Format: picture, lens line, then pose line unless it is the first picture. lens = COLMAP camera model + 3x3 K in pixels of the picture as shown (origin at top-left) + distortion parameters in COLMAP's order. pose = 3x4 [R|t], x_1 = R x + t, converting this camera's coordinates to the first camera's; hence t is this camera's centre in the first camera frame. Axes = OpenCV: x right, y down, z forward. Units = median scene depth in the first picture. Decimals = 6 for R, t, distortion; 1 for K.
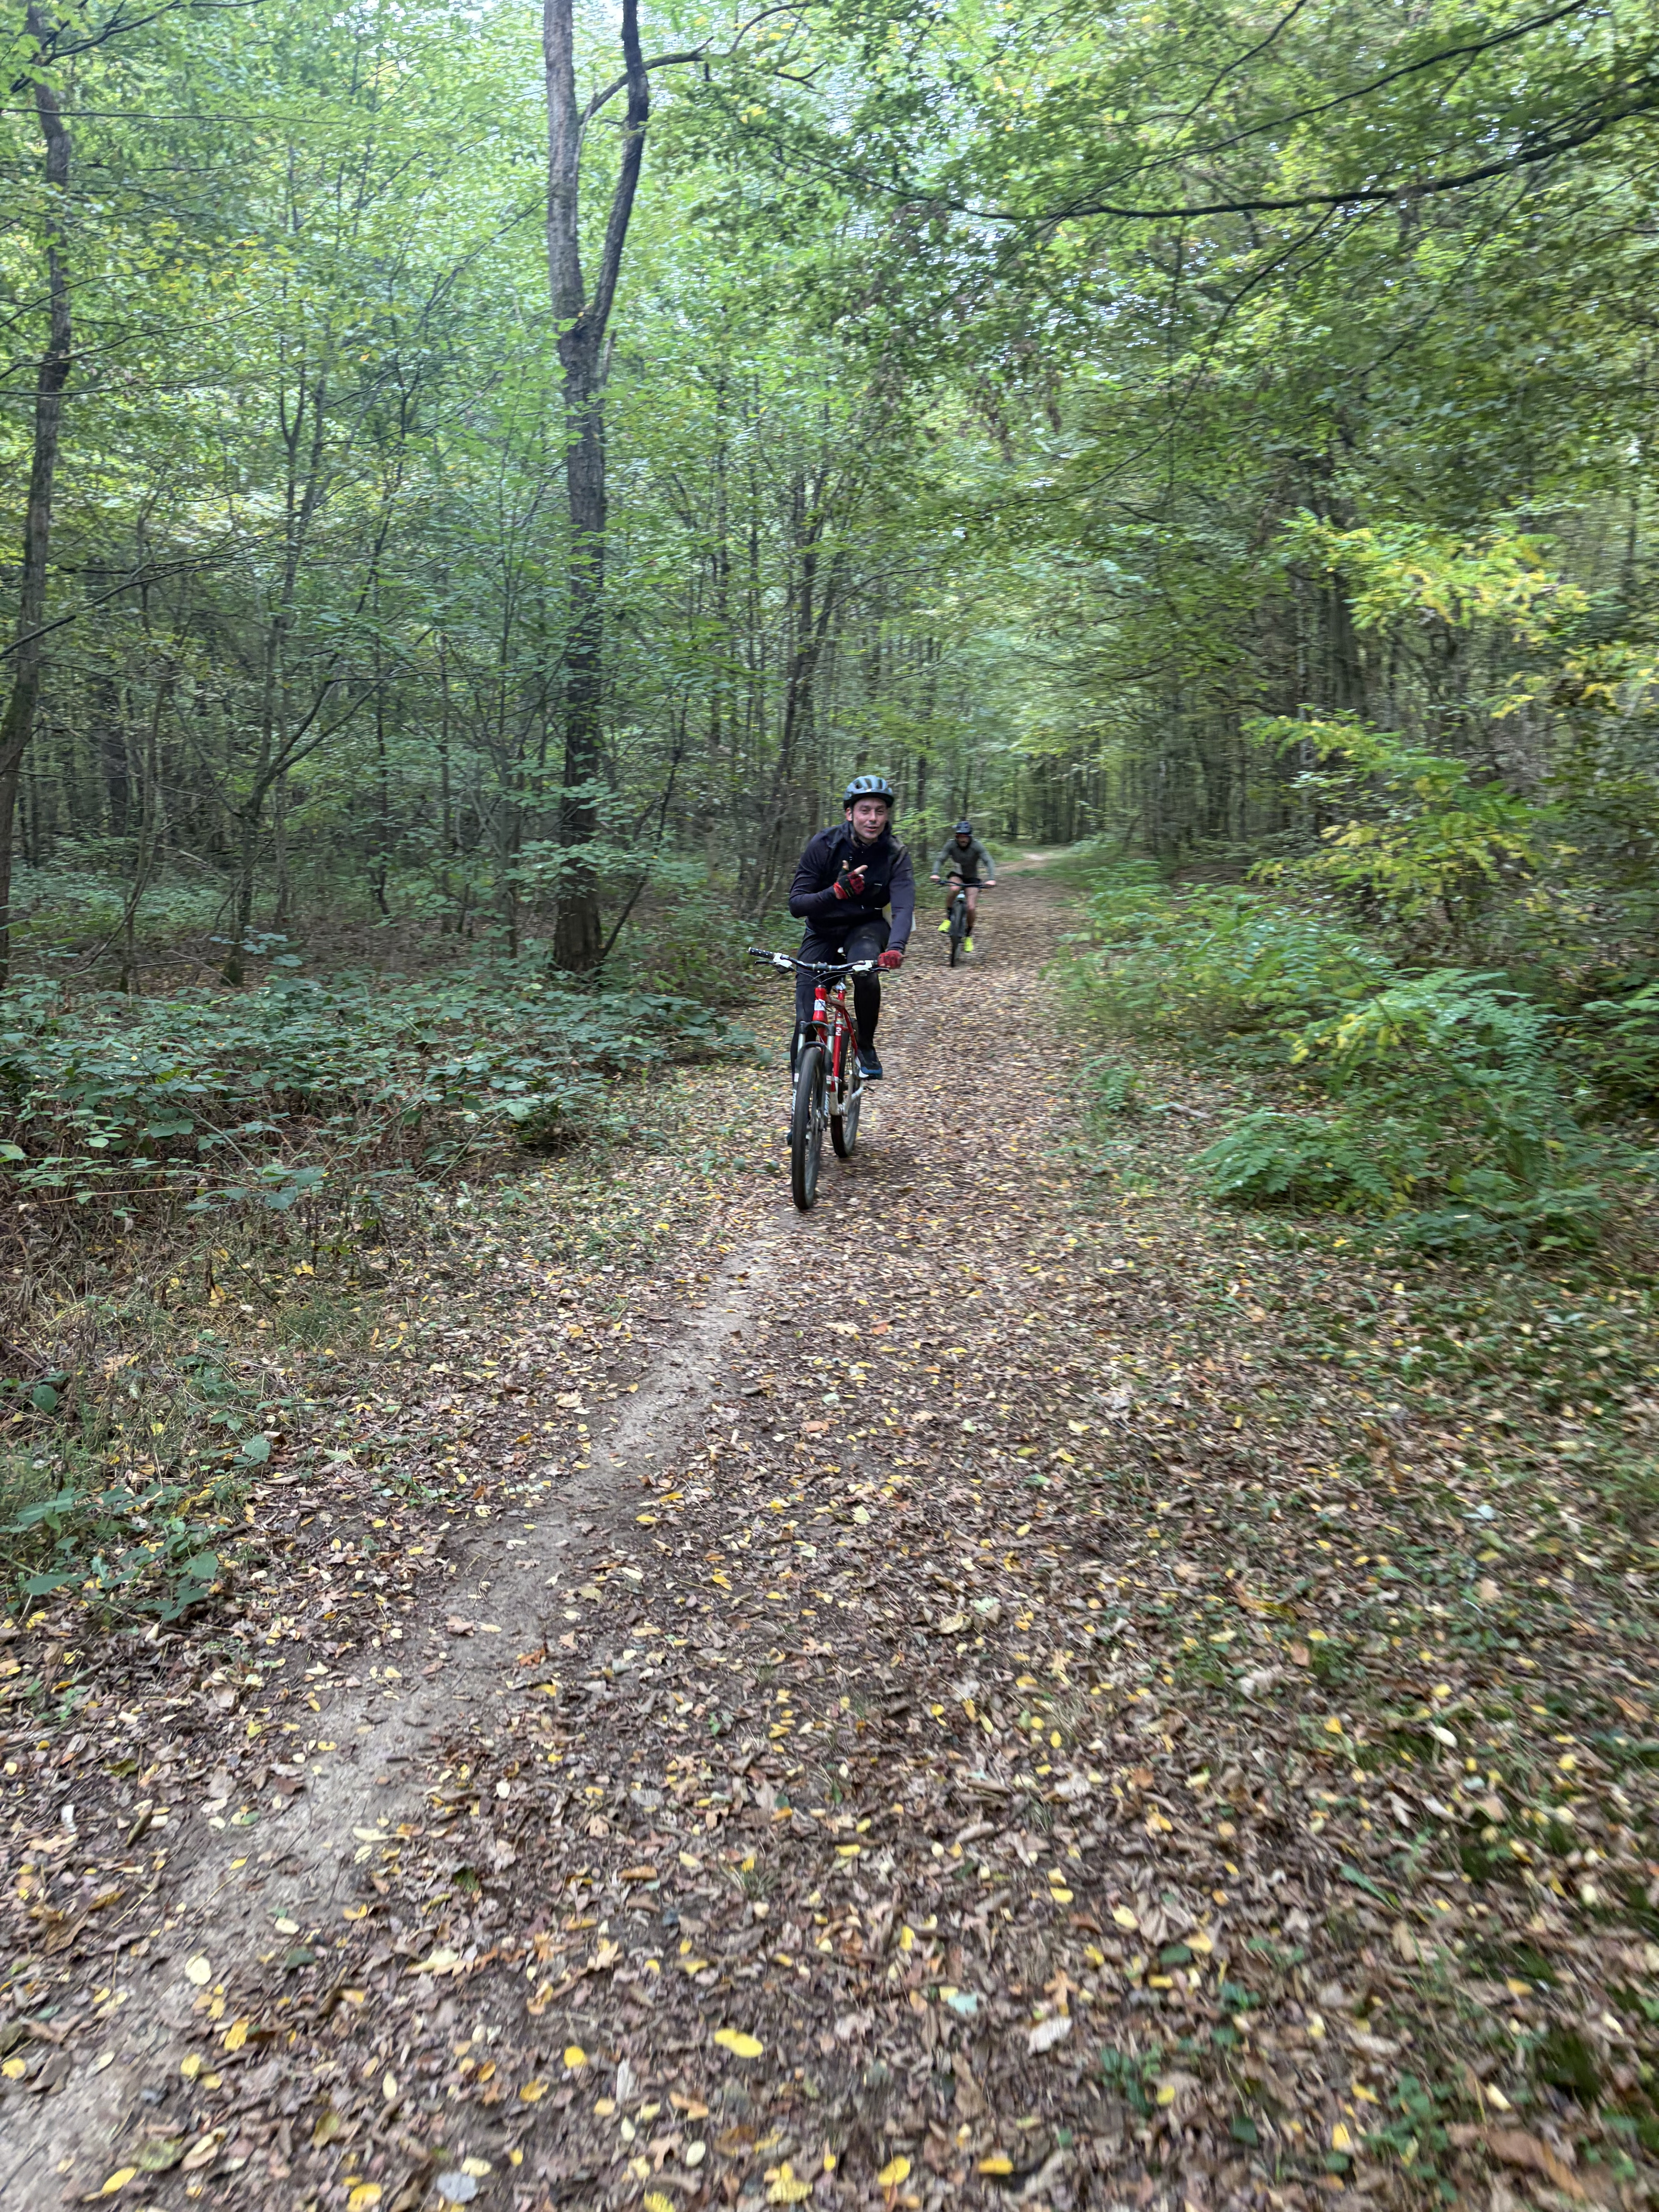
lens RADIAL K [[1697.9, 0, 776.1], [0, 1697.9, 1094.4], [0, 0, 1]] dist [0.050927, -0.057527]
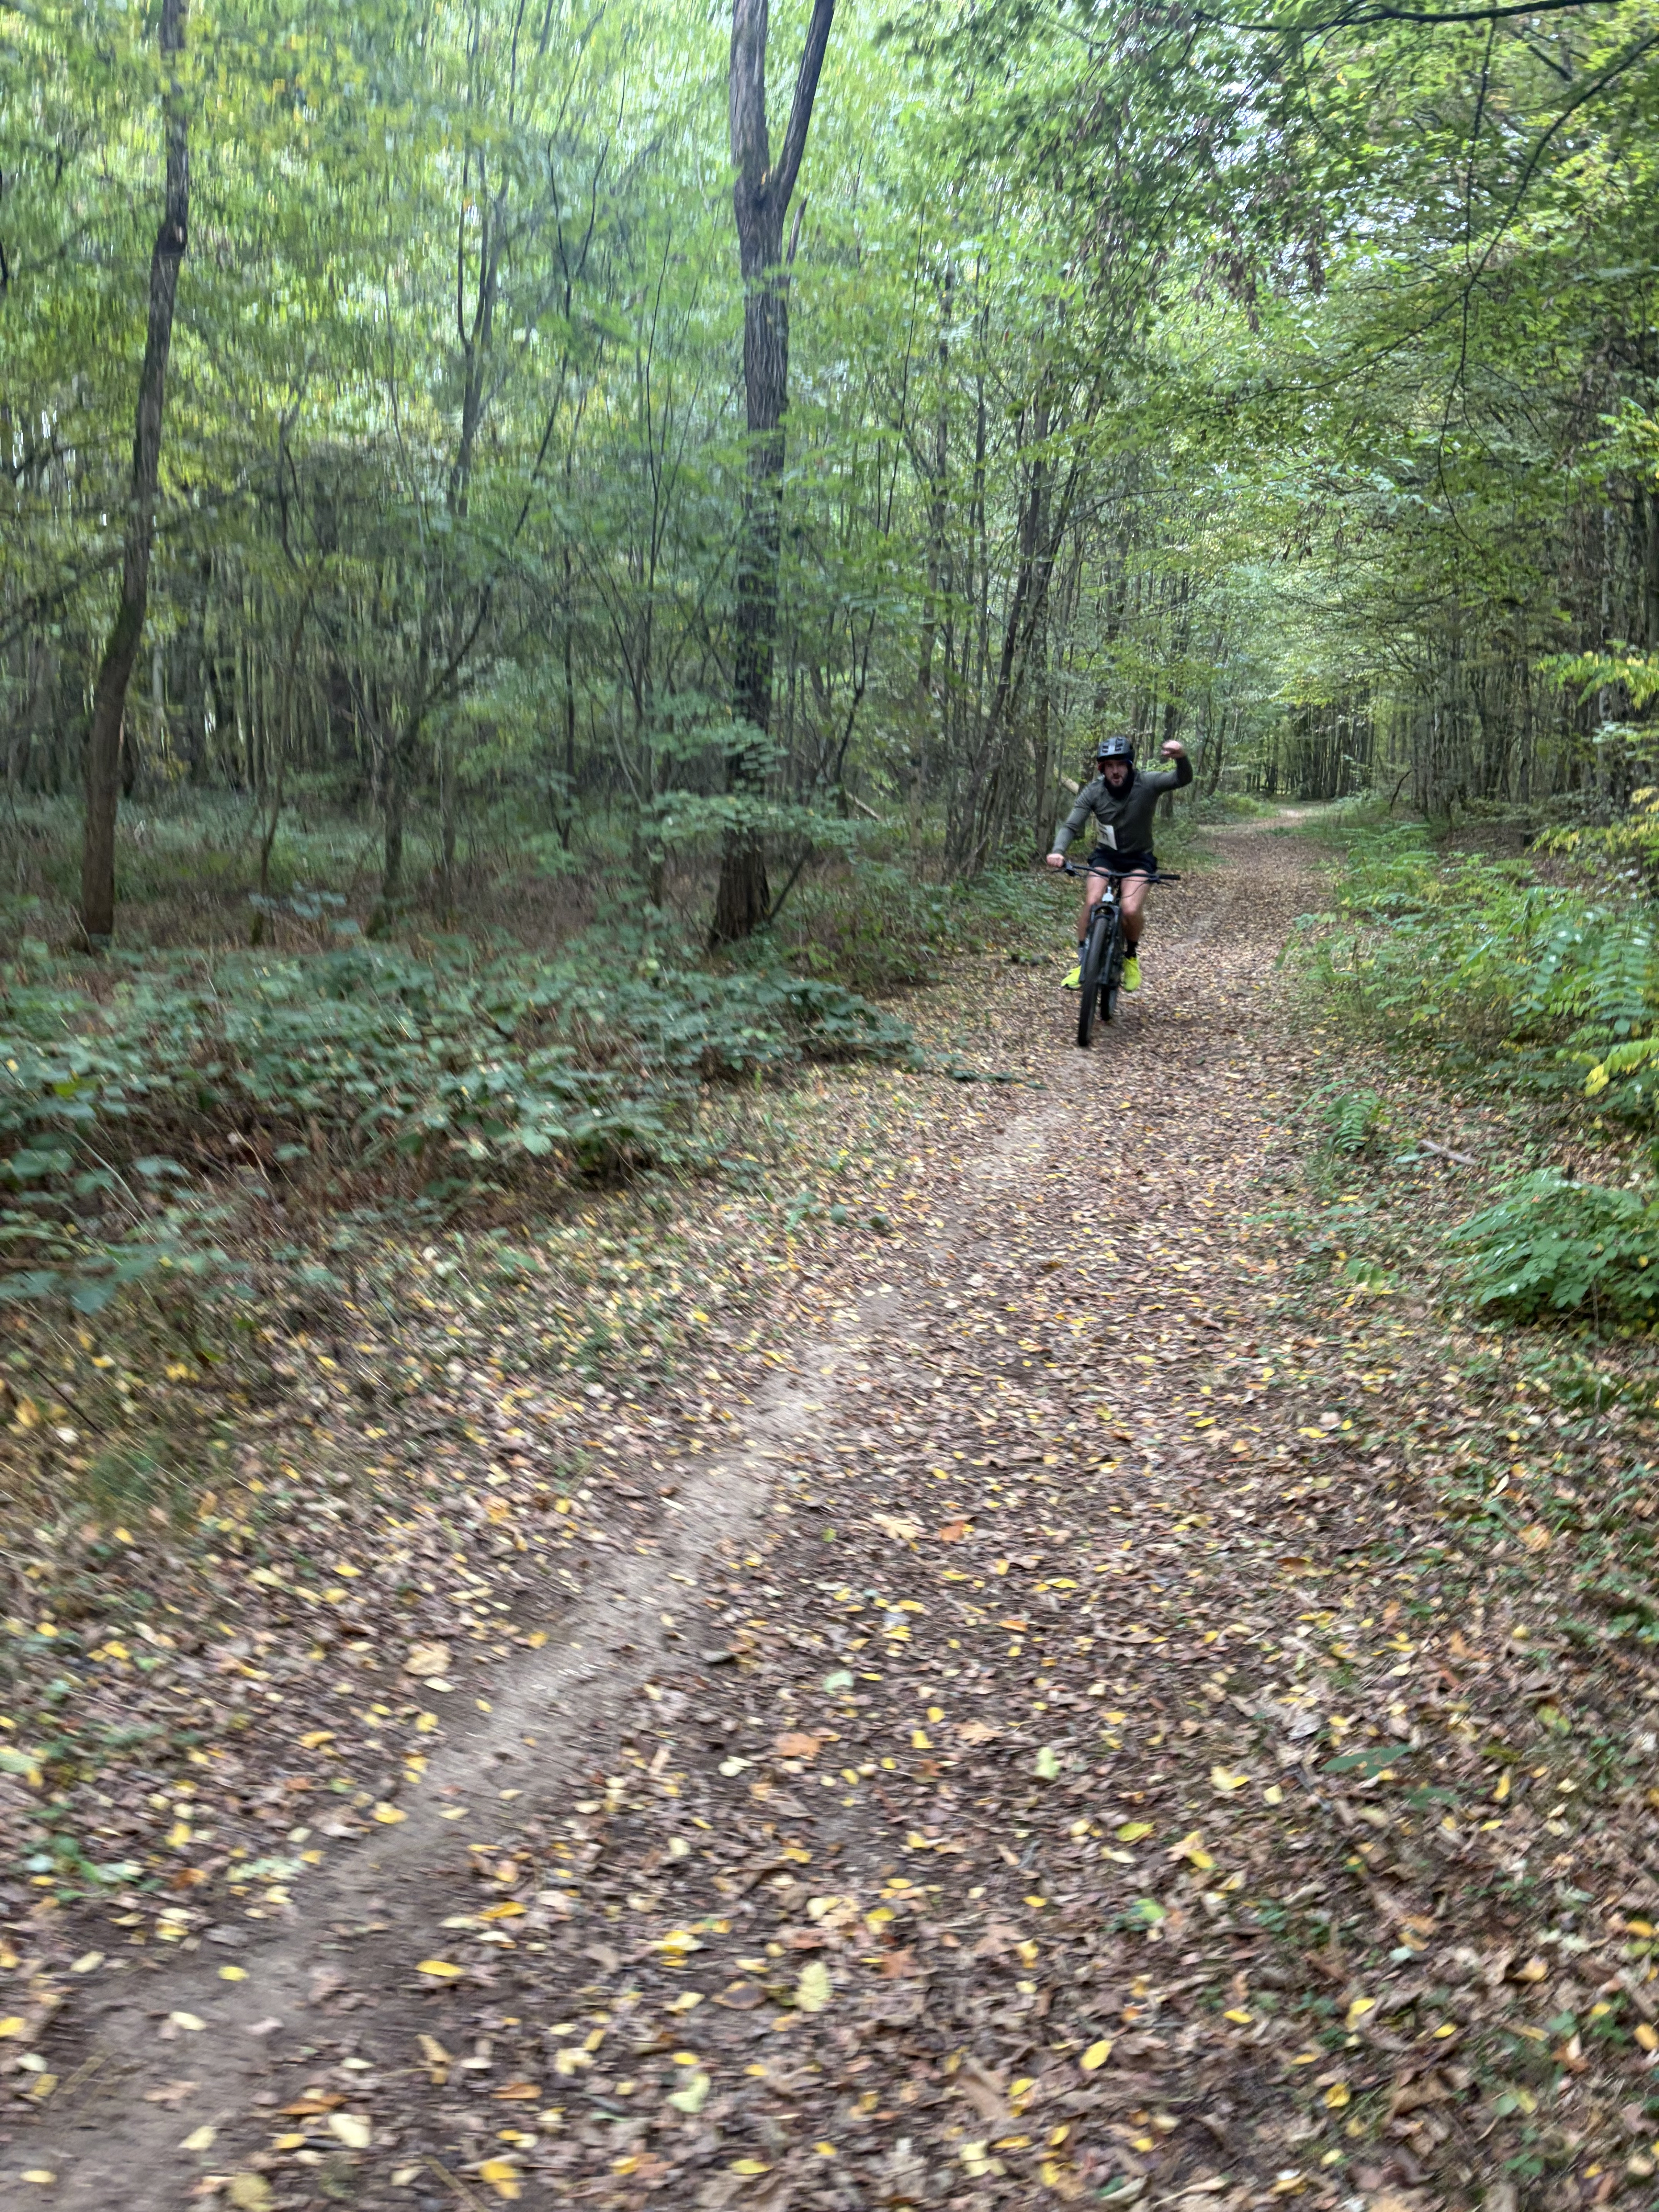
lens RADIAL K [[1746.6, 0, 829.5], [0, 1746.6, 1106.0], [0, 0, 1]] dist [-0.028054, 0.073723]
pose [[0.993931, 0.037682, -0.103349, 0.080941], [-0.034427, 0.998859, 0.033092, -0.051598], [0.104478, -0.029333, 0.994094, 0.335011]]
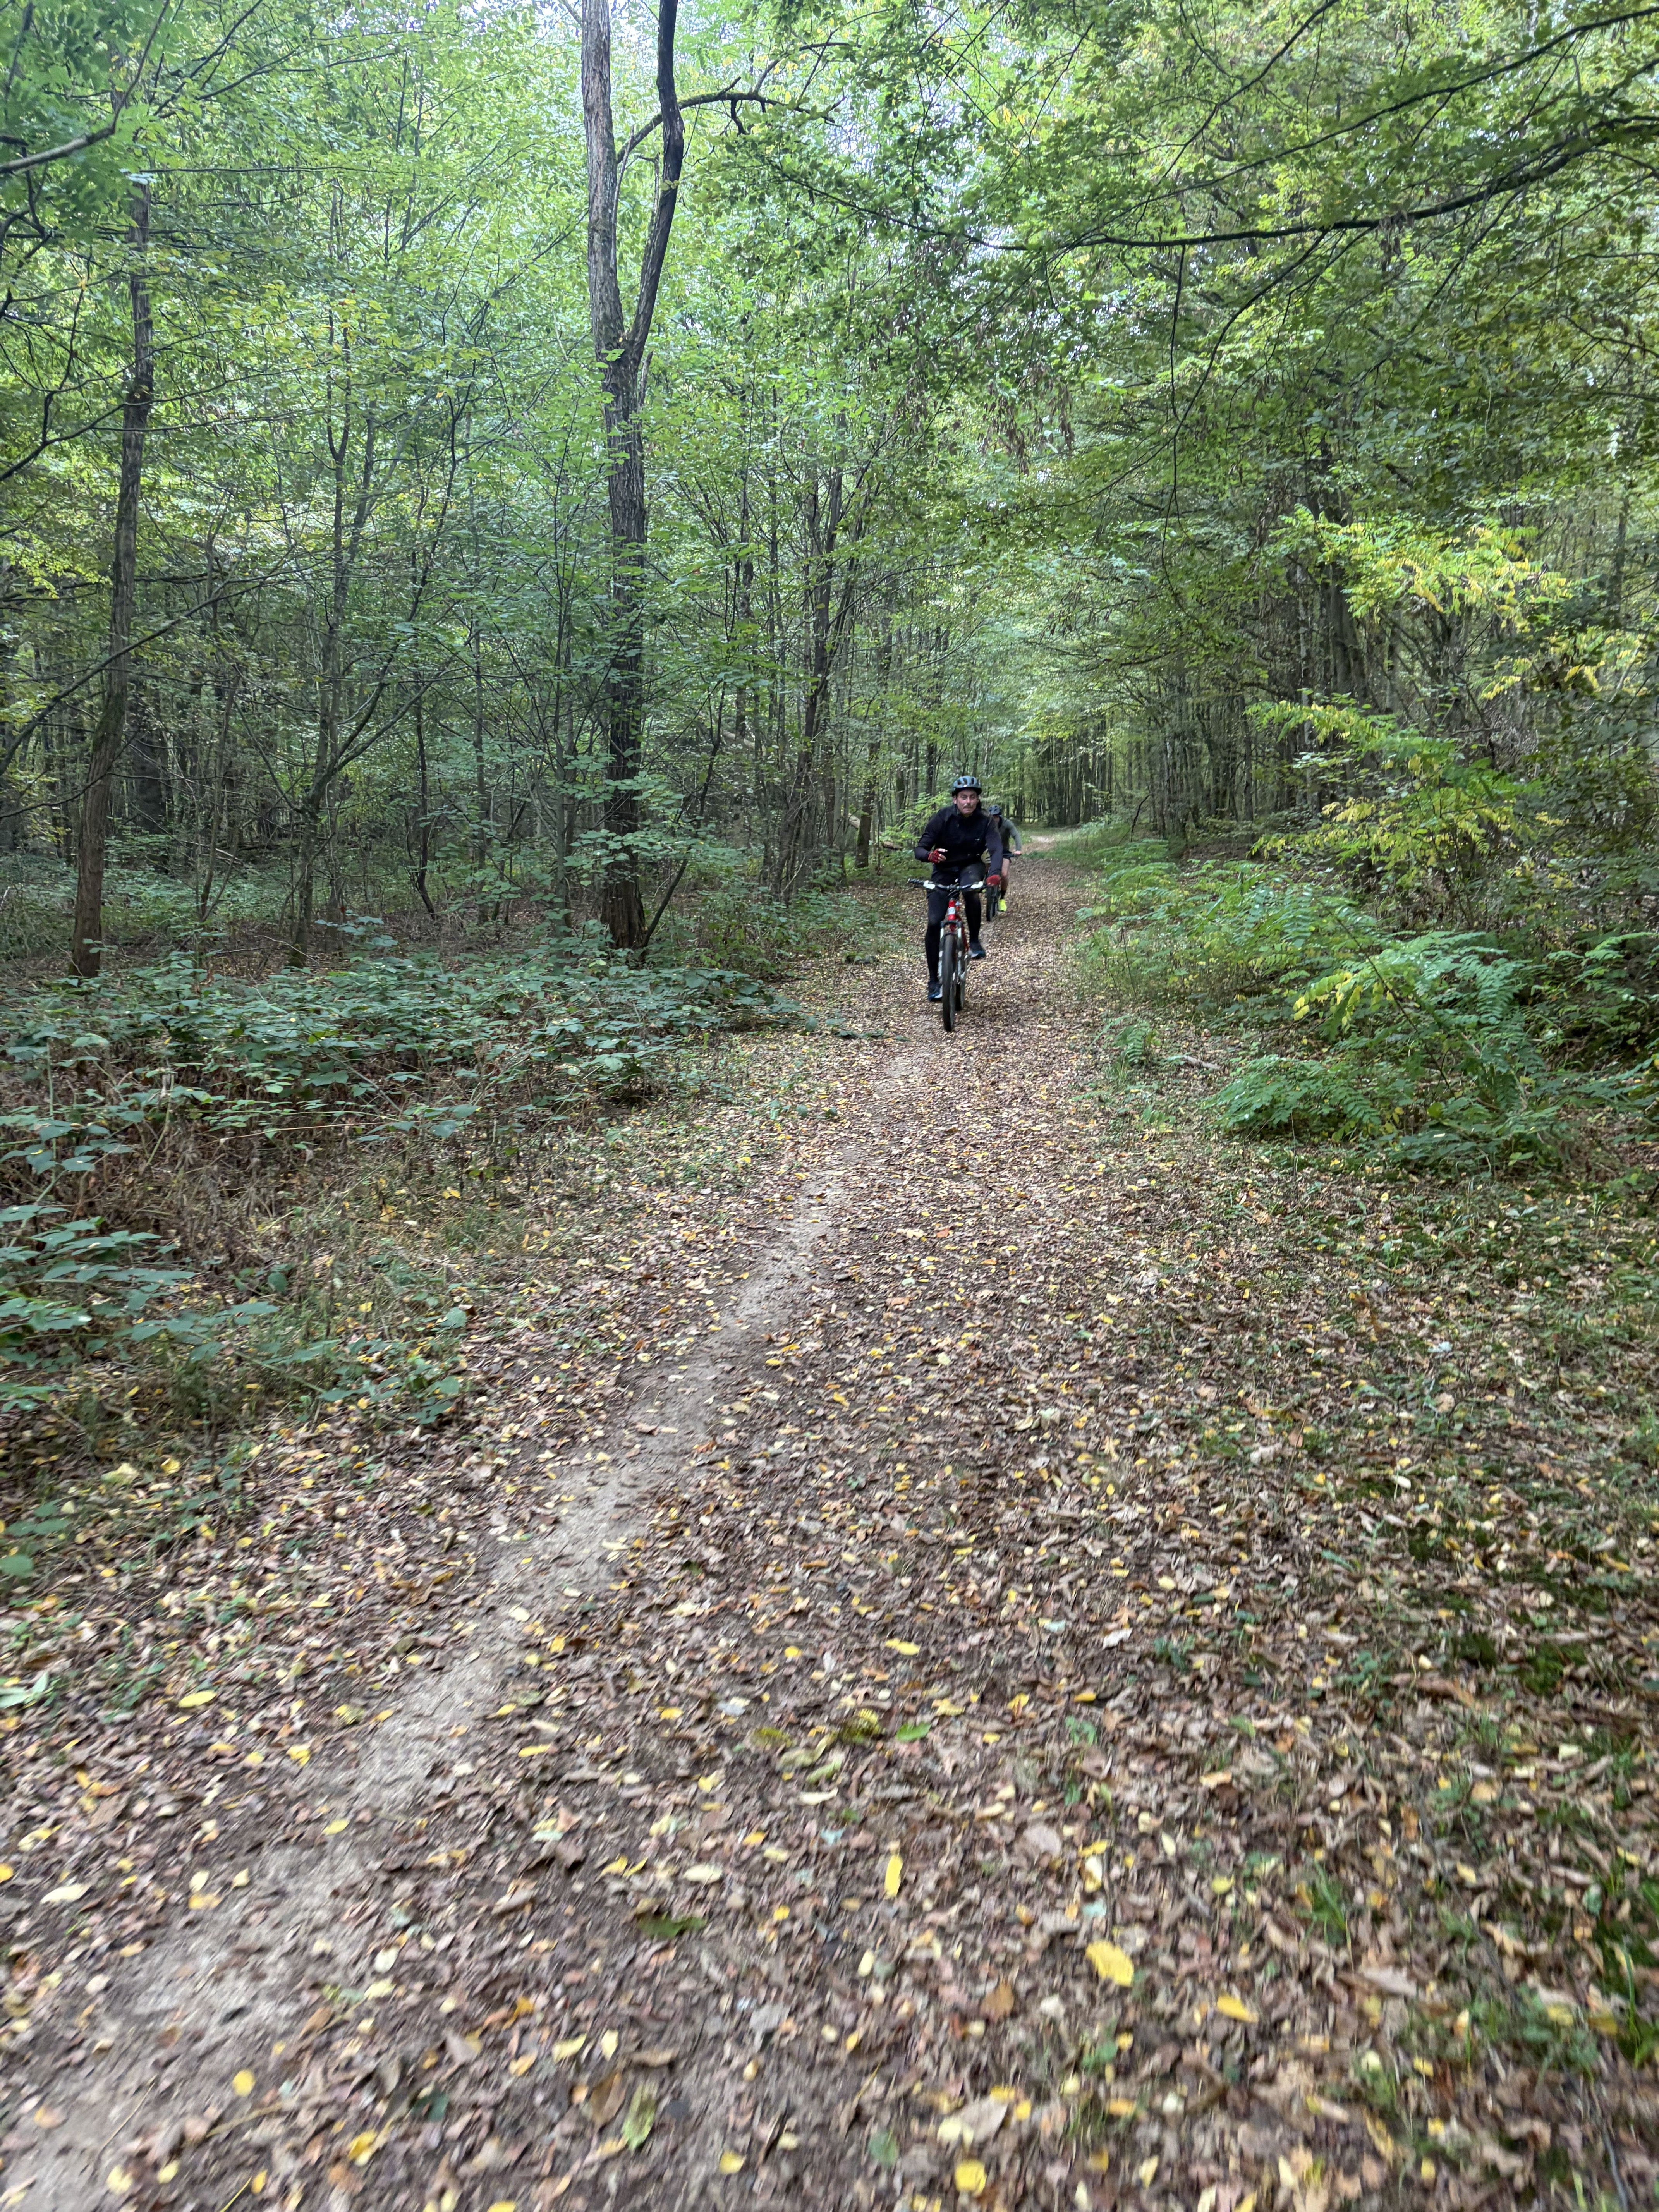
lens RADIAL K [[1695.5, 0, 769.5], [0, 1695.5, 1062.2], [0, 0, 1]] dist [0.115659, -0.200387]
pose [[0.999847, -0.014912, -0.009172, -0.049448], [0.014806, 0.999824, -0.011481, 0.031835], [0.009342, 0.011343, 0.999892, -0.199683]]
